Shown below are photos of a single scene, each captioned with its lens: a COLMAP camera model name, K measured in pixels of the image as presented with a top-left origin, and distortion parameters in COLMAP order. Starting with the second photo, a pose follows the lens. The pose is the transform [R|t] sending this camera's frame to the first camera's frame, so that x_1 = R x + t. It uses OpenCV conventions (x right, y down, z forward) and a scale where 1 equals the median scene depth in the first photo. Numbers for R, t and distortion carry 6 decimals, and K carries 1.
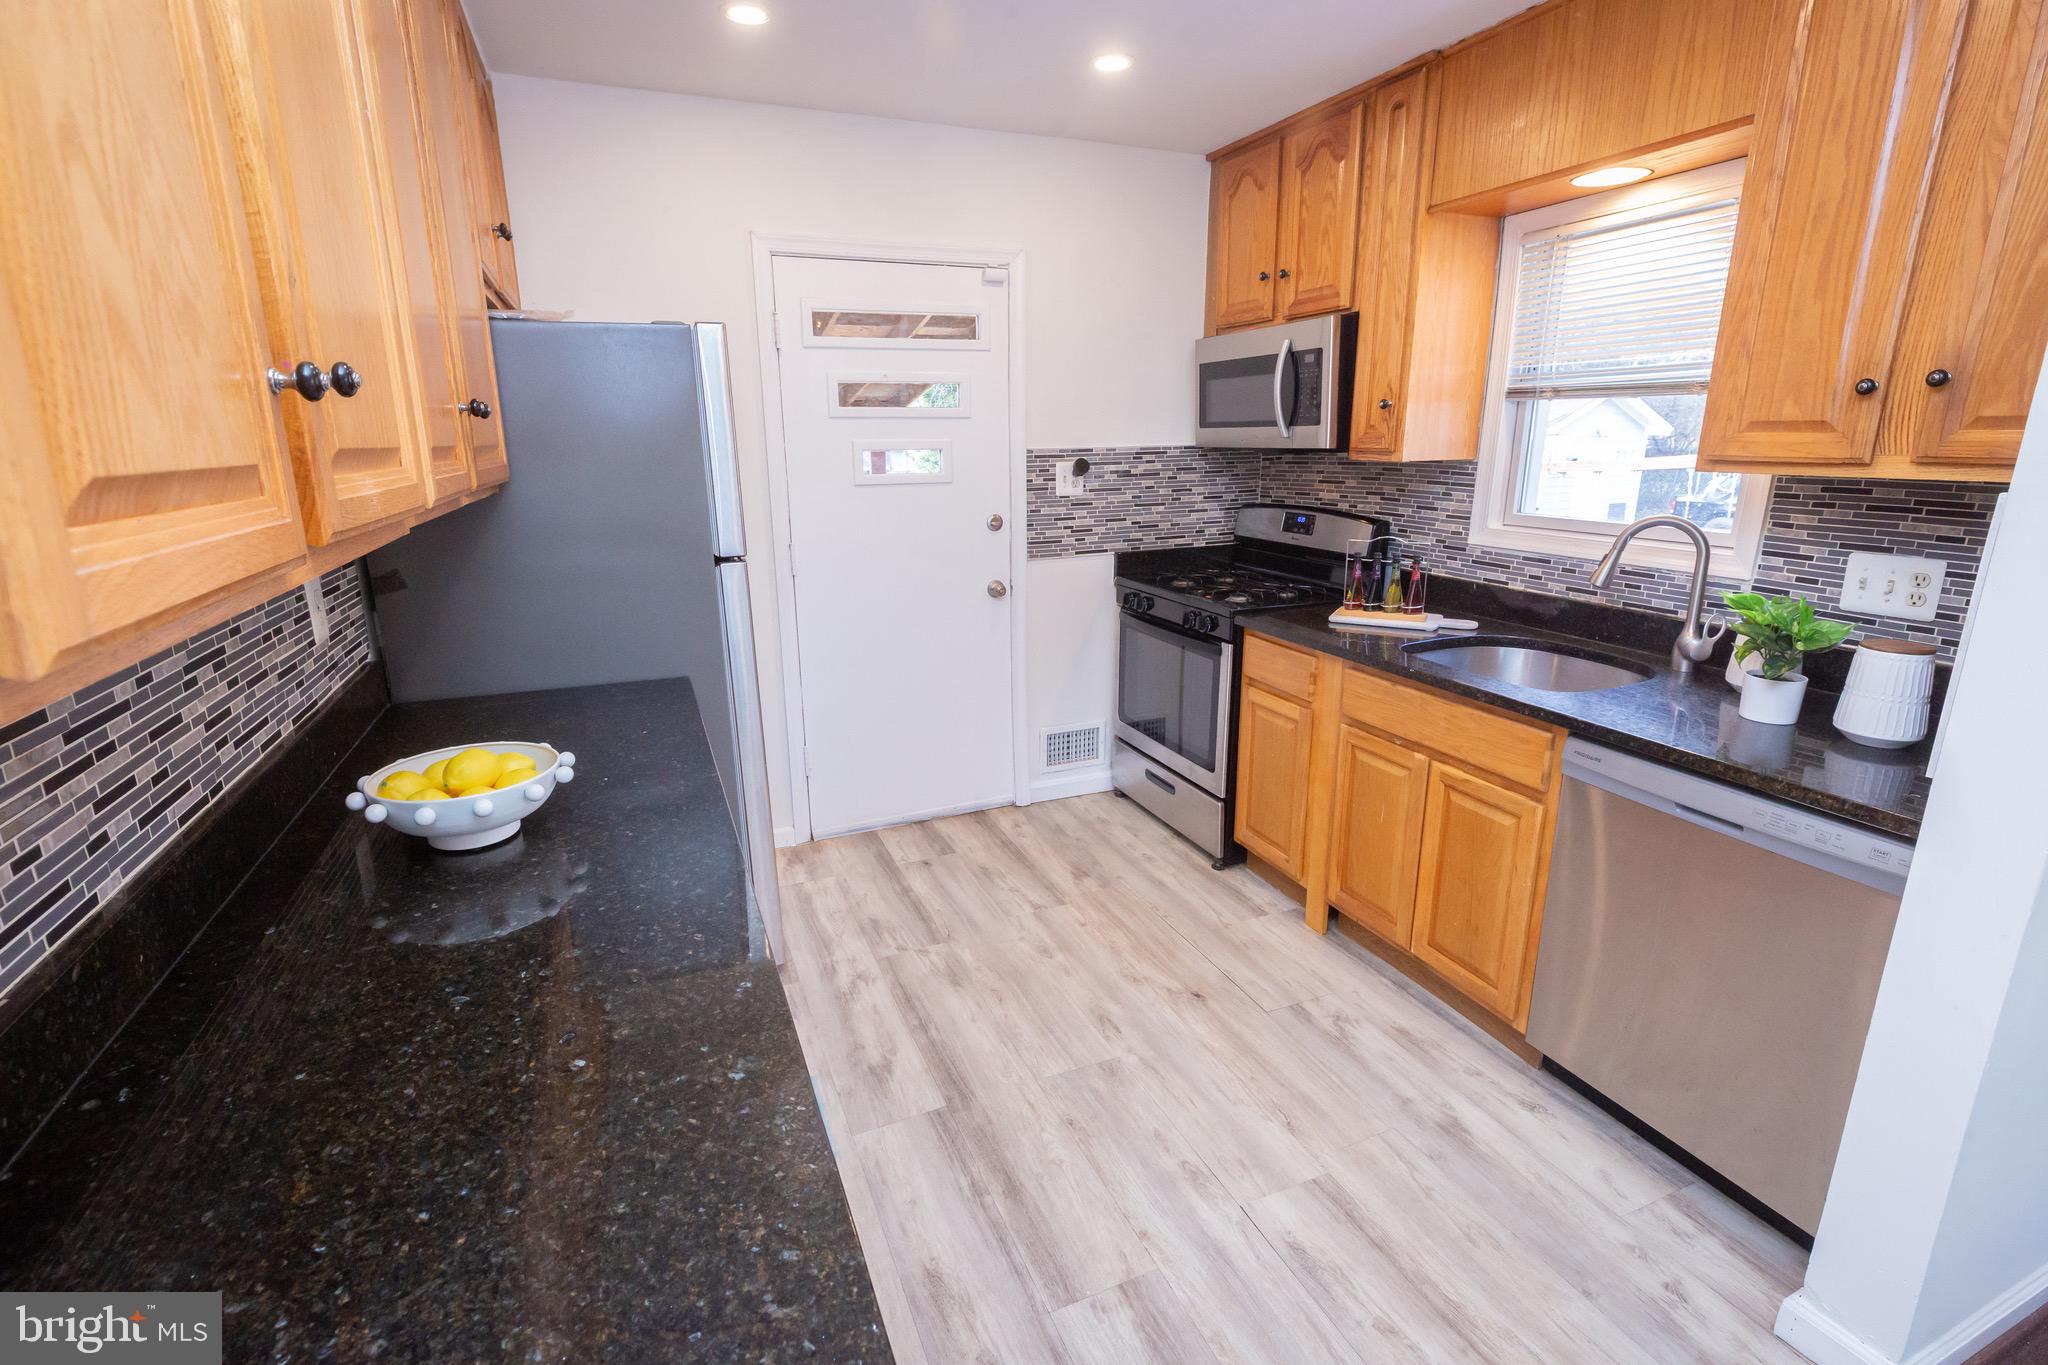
lens RADIAL K [[937.6, 0, 1024.0], [0, 937.6, 682.5], [0, 0, 1]] dist [0.001818, -0.000404]
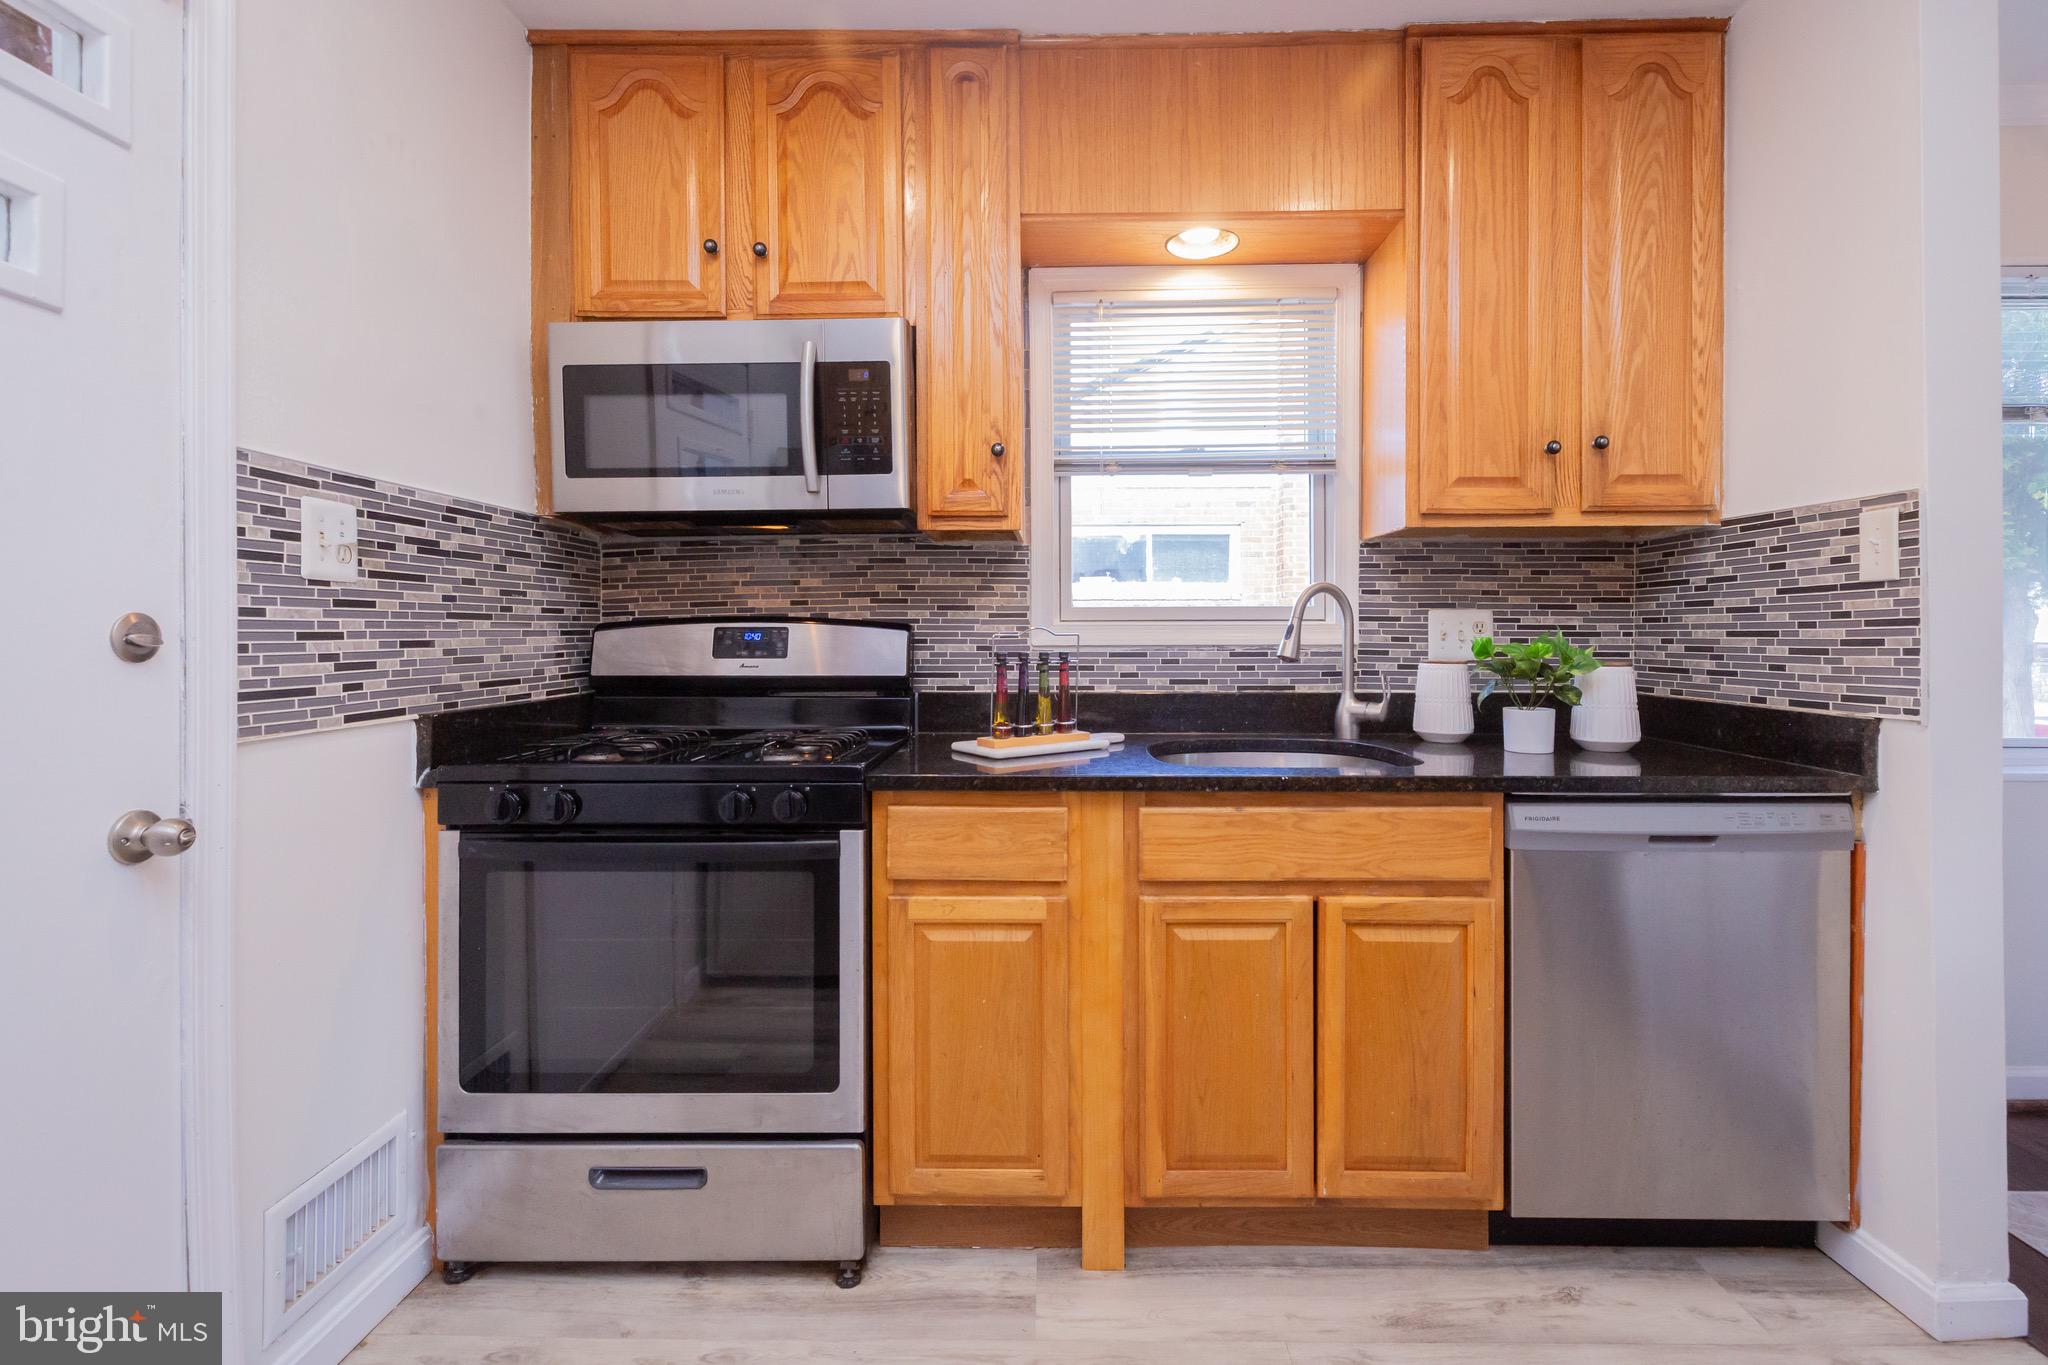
lens RADIAL K [[946.5, 0, 1029.4], [0, 946.5, 642.5], [0, 0, 1]] dist [0.009610, -0.000182]
pose [[0.395089, 0.005204, 0.918628, -0.239340], [0.242107, 0.964041, -0.109588, -0.058778], [-0.886165, 0.265703, 0.379622, 0.641989]]
